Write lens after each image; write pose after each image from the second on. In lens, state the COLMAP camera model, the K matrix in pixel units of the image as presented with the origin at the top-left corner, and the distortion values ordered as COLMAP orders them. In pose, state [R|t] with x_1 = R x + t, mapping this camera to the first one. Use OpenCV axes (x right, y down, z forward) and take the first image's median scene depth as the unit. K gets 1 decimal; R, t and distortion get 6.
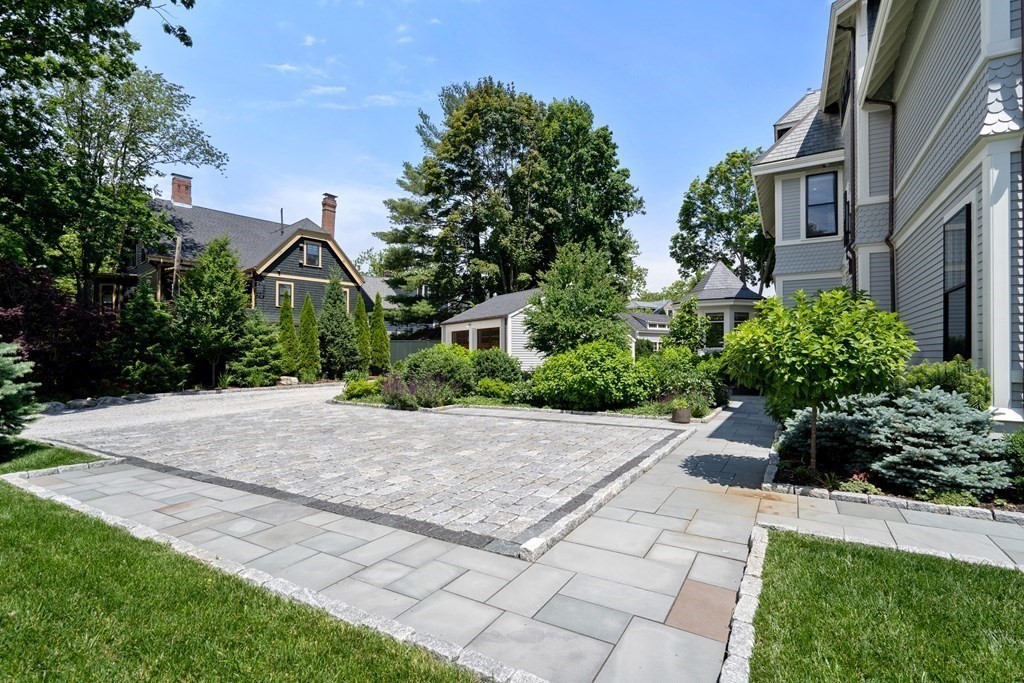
lens RADIAL K [[471.7, 0, 511.0], [0, 471.7, 348.4], [0, 0, 1]] dist [-0.002427, -0.002362]
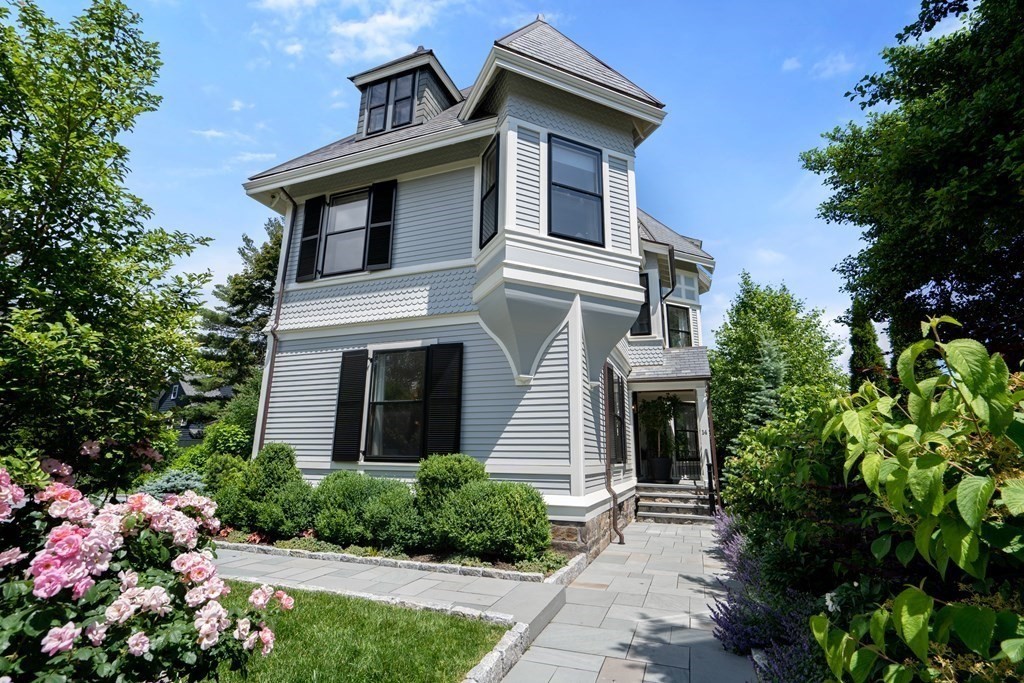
lens RADIAL K [[471.7, 0, 513.8], [0, 471.7, 340.5], [0, 0, 1]] dist [-0.002427, -0.002362]
pose [[0.985564, 0.049845, 0.161800, 0.722693], [-0.012422, 0.974392, -0.224513, -0.002446], [-0.168848, 0.219262, 0.960945, -0.430473]]
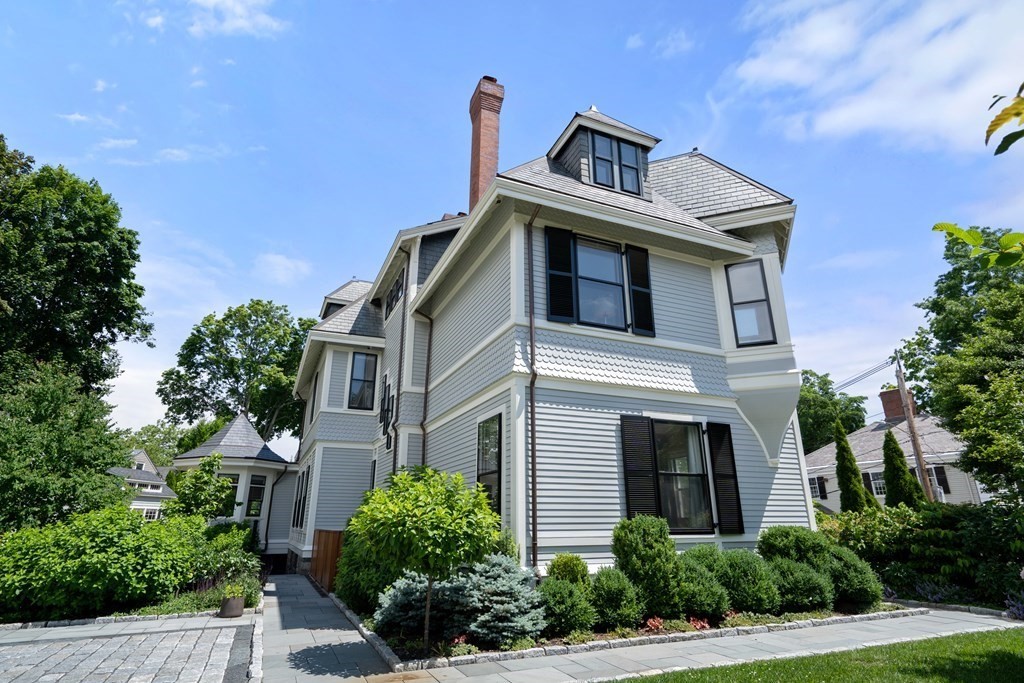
lens RADIAL K [[528.1, 0, 513.6], [0, 528.1, 344.9], [0, 0, 1]] dist [0.004098, -0.002168]
pose [[0.583745, 0.255154, 0.770804, -0.151135], [-0.004737, 0.950393, -0.311015, -0.004479], [-0.811924, 0.177902, 0.555996, 0.021304]]
